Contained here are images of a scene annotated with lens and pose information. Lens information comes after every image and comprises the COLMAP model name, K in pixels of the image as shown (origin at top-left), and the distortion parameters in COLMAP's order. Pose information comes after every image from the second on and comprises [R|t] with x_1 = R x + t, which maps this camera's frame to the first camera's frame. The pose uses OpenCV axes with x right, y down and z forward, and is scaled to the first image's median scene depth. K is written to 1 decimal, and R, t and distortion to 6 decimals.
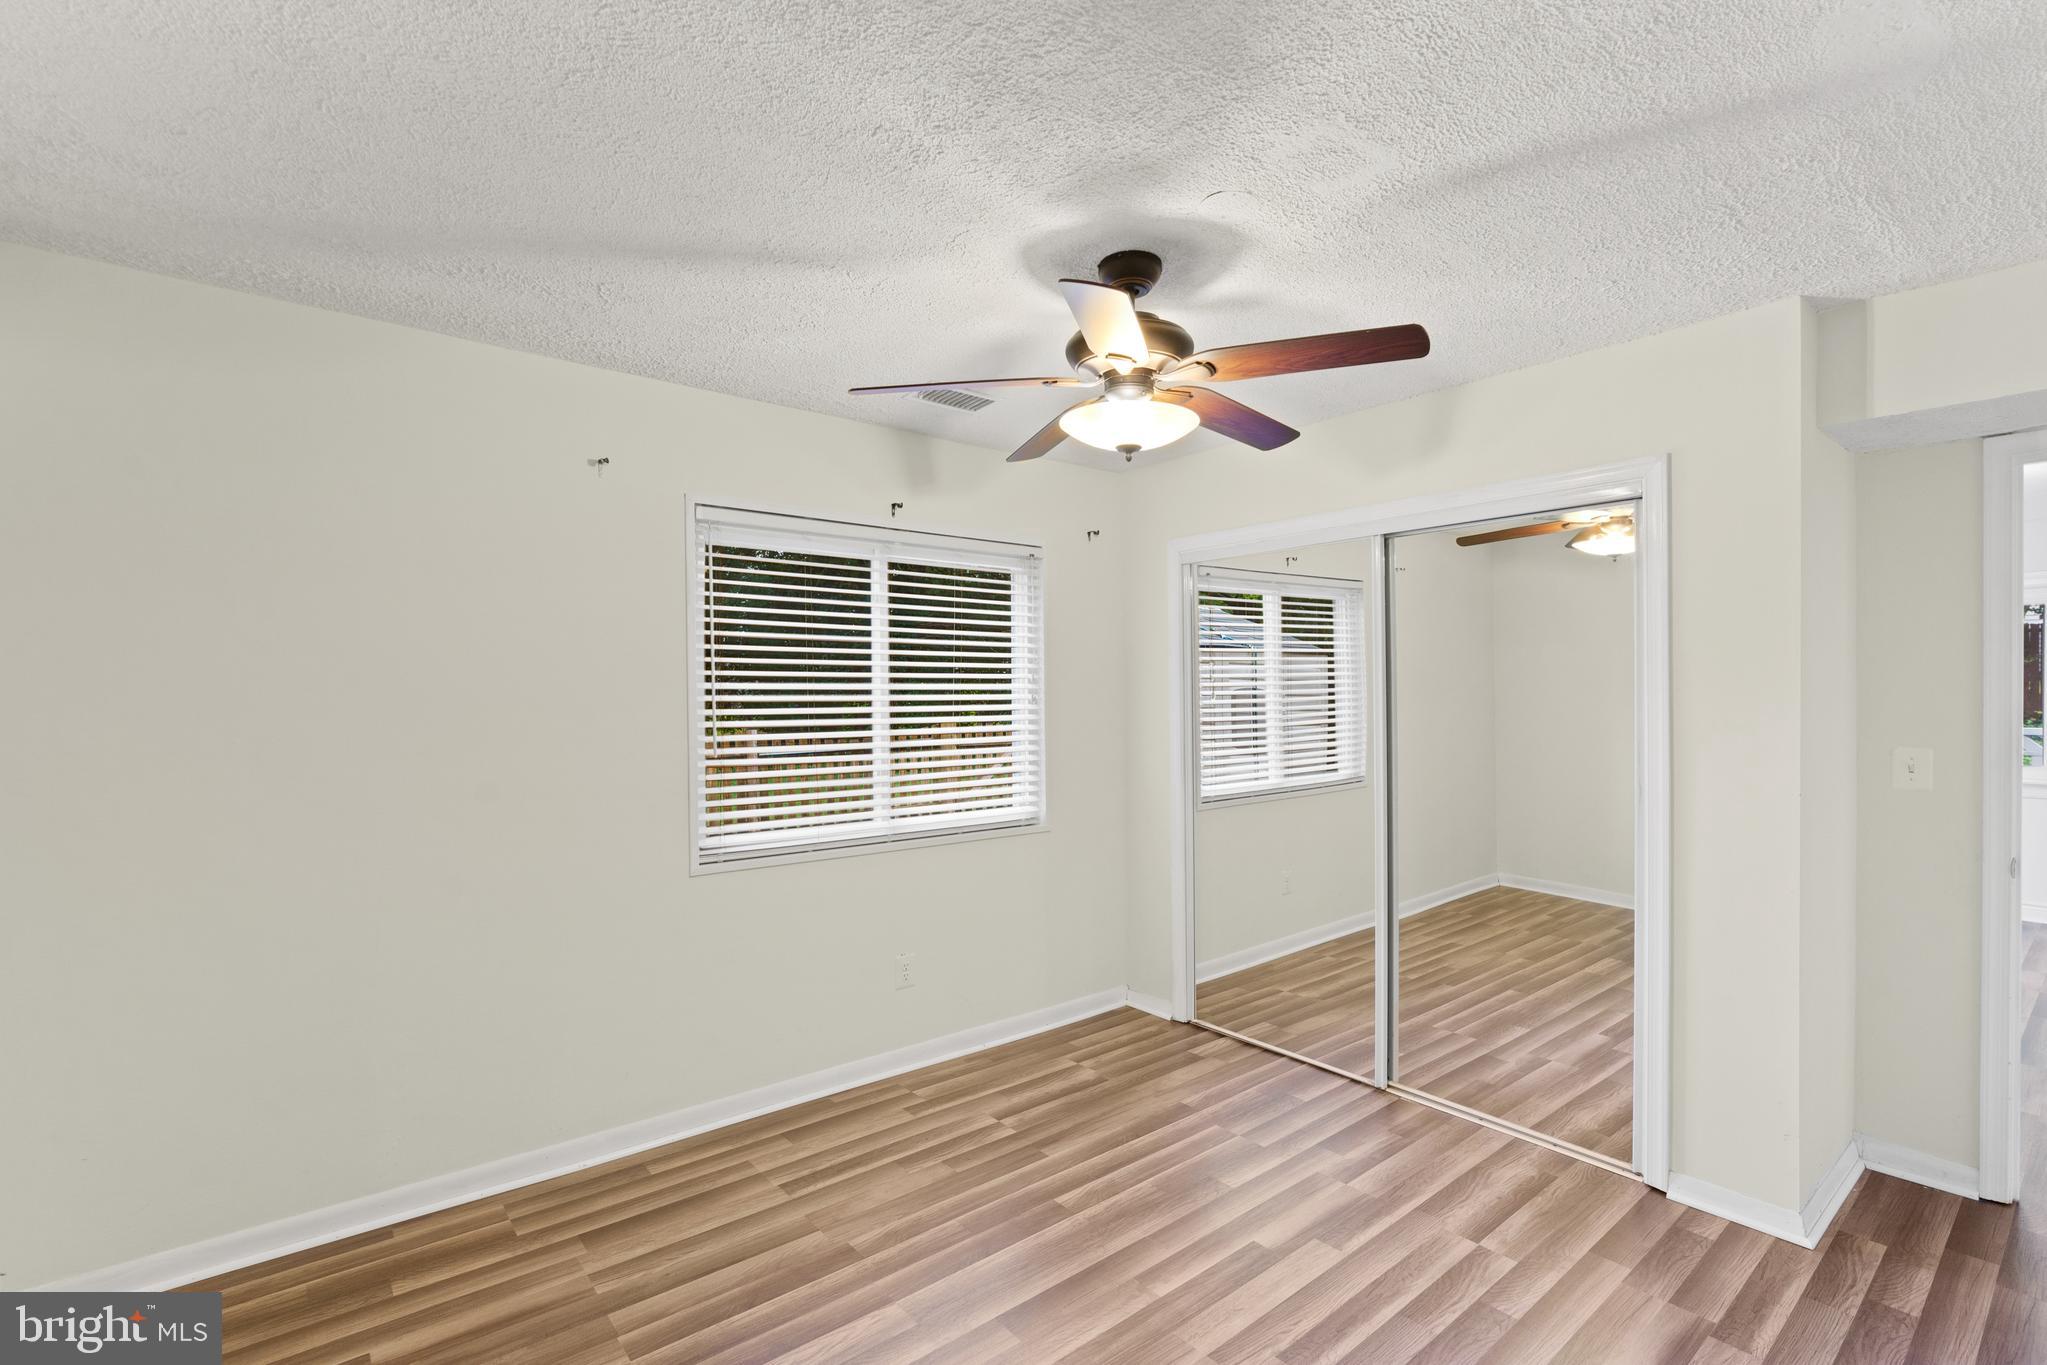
lens RADIAL K [[930.8, 0, 1025.5], [0, 930.8, 688.2], [0, 0, 1]] dist [-0.004451, 0.001134]
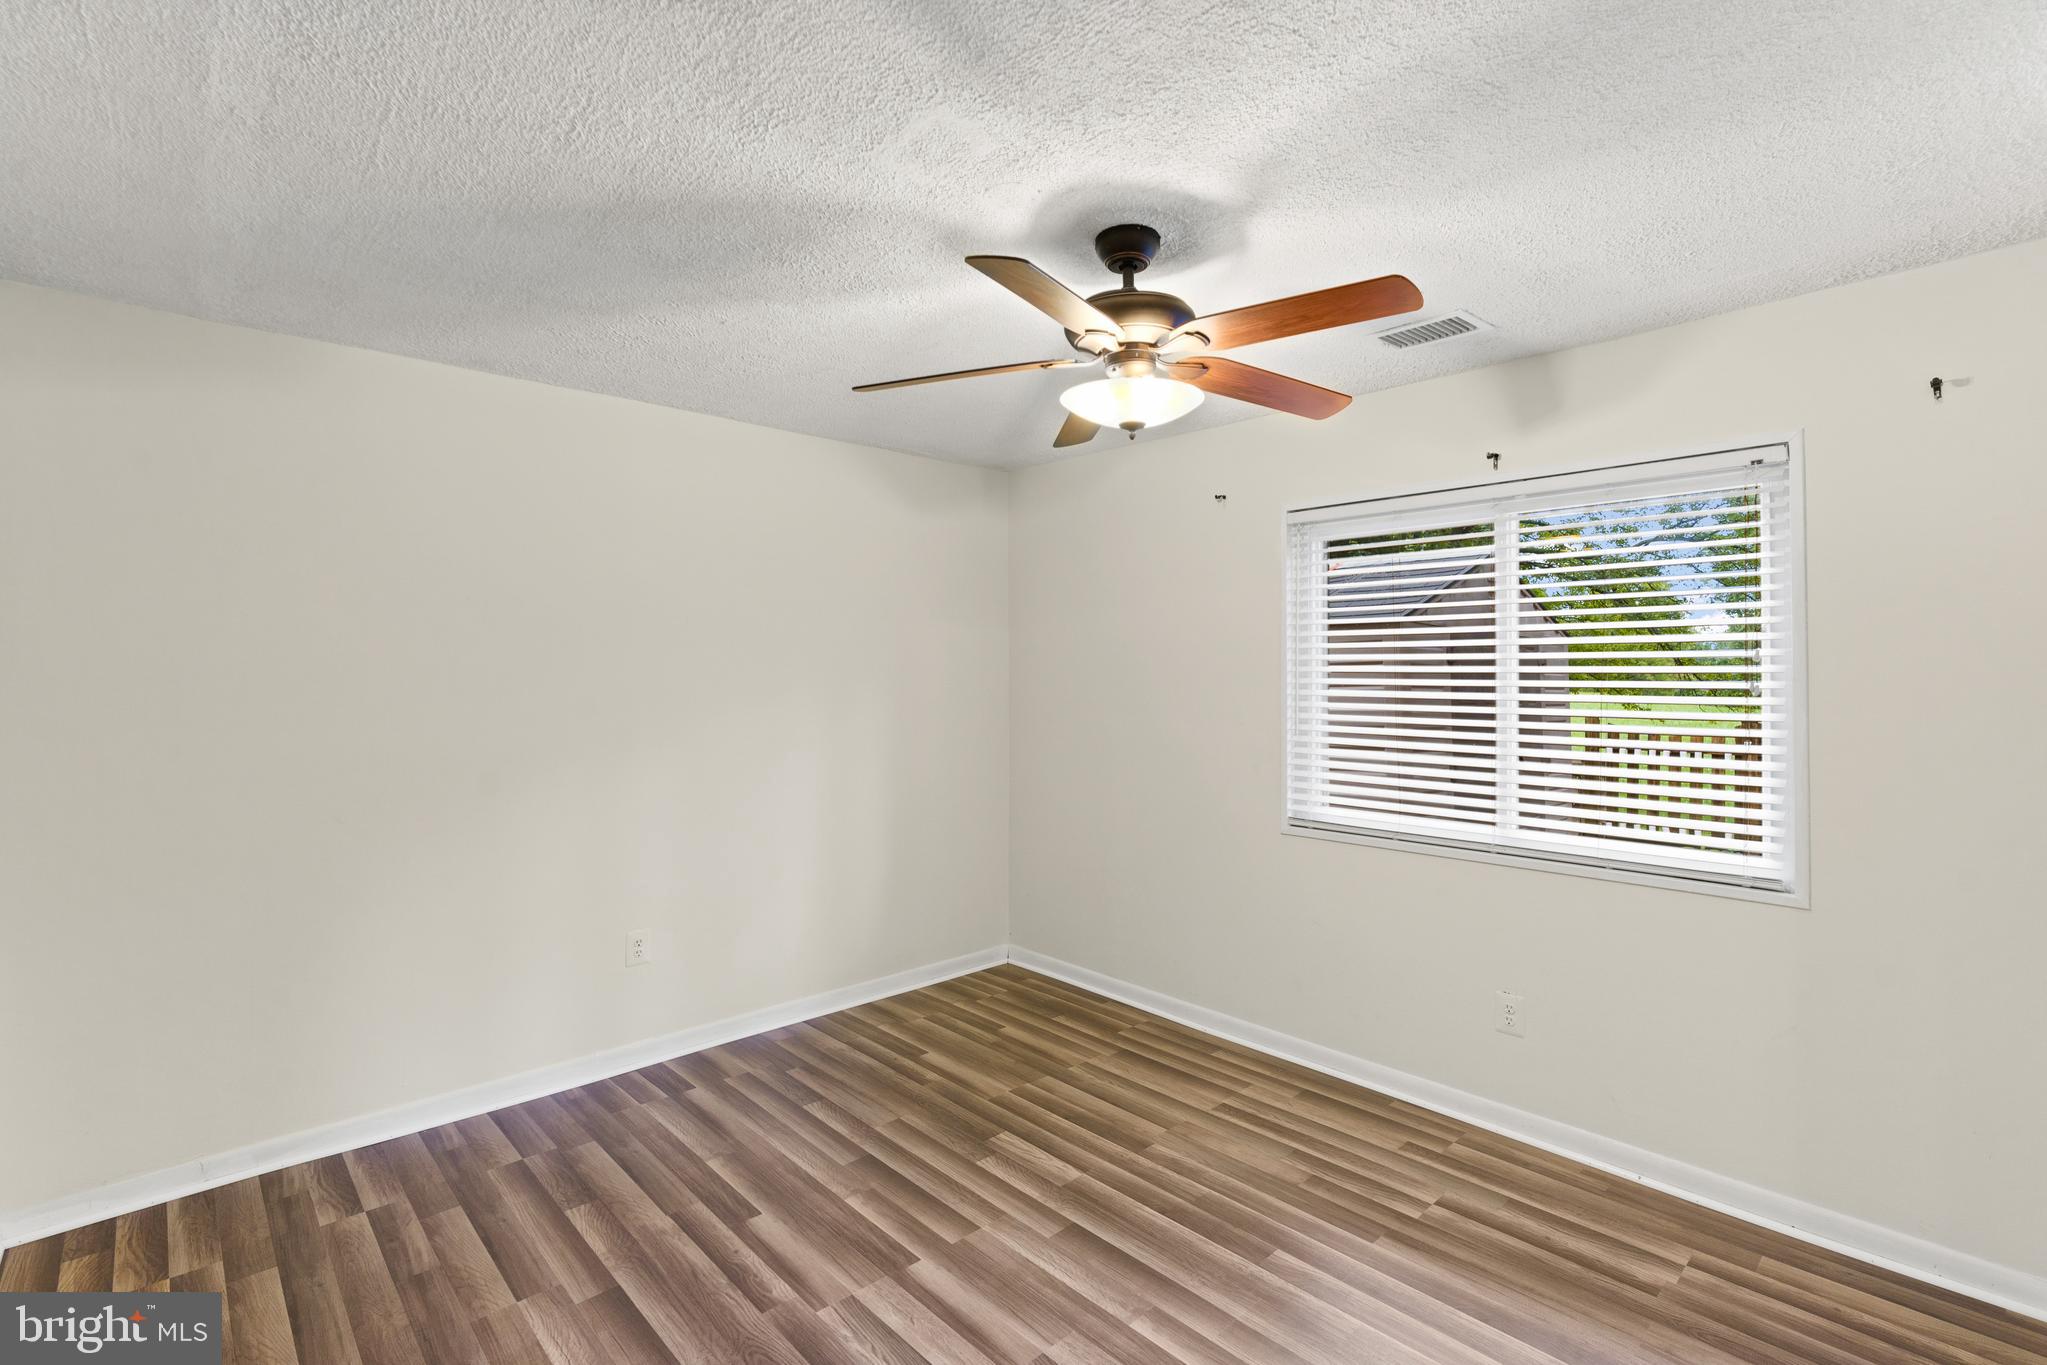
lens RADIAL K [[930.8, 0, 1032.7], [0, 930.8, 665.7], [0, 0, 1]] dist [-0.004451, 0.001134]
pose [[0.067449, -0.005838, -0.997706, 0.840434], [0.006672, 0.999963, -0.005400, -0.006306], [0.997700, -0.006292, 0.067486, 0.656075]]
